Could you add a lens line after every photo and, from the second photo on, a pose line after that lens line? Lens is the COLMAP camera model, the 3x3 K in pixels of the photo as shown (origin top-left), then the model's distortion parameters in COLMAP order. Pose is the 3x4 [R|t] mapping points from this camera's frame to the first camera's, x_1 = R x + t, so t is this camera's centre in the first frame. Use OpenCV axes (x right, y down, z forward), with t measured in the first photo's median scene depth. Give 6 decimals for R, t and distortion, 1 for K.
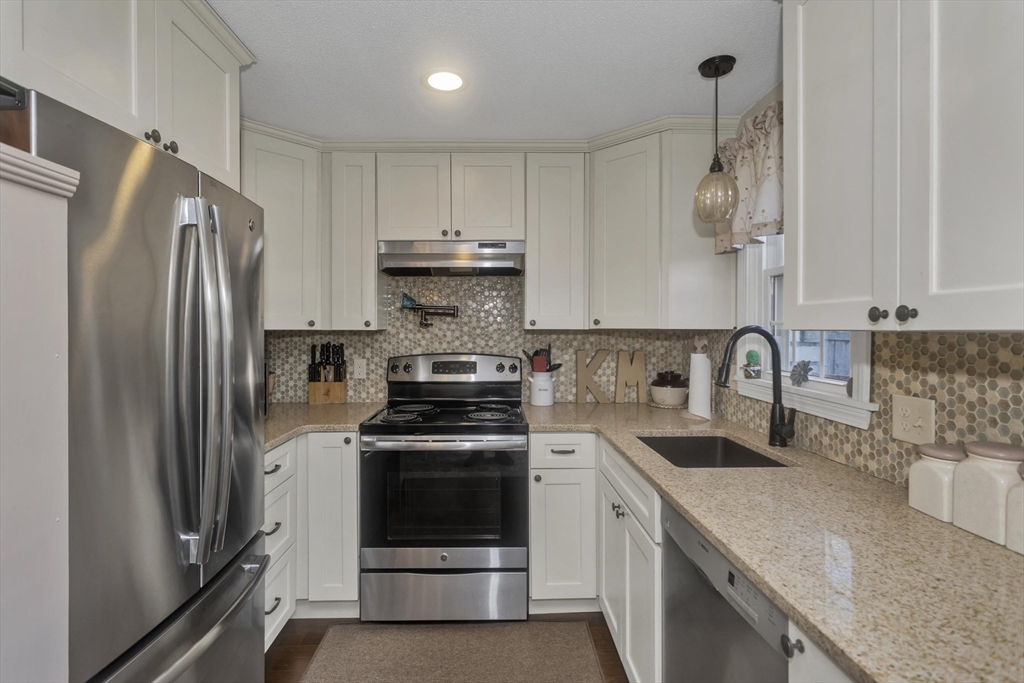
lens RADIAL K [[492.7, 0, 507.6], [0, 492.7, 329.9], [0, 0, 1]] dist [0.001142, 0.001360]
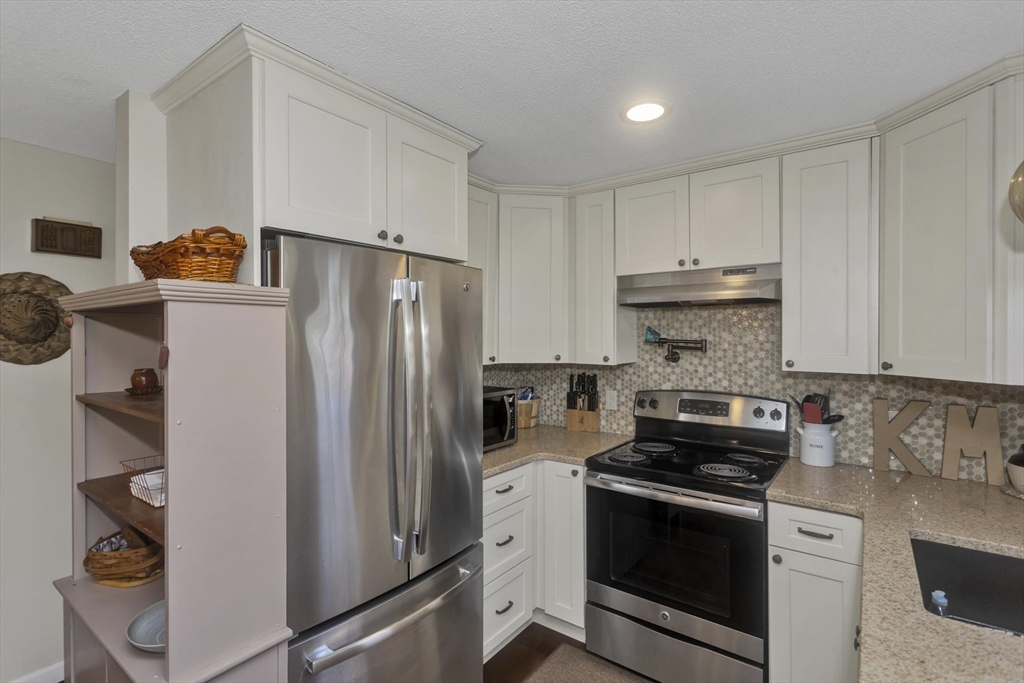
lens RADIAL K [[492.7, 0, 511.3], [0, 492.7, 338.1], [0, 0, 1]] dist [0.001142, 0.001360]
pose [[0.787257, 0.001347, -0.616624, 0.188927], [-0.002813, 0.999995, -0.001407, -0.053369], [0.616619, 0.002842, 0.787257, 0.076492]]
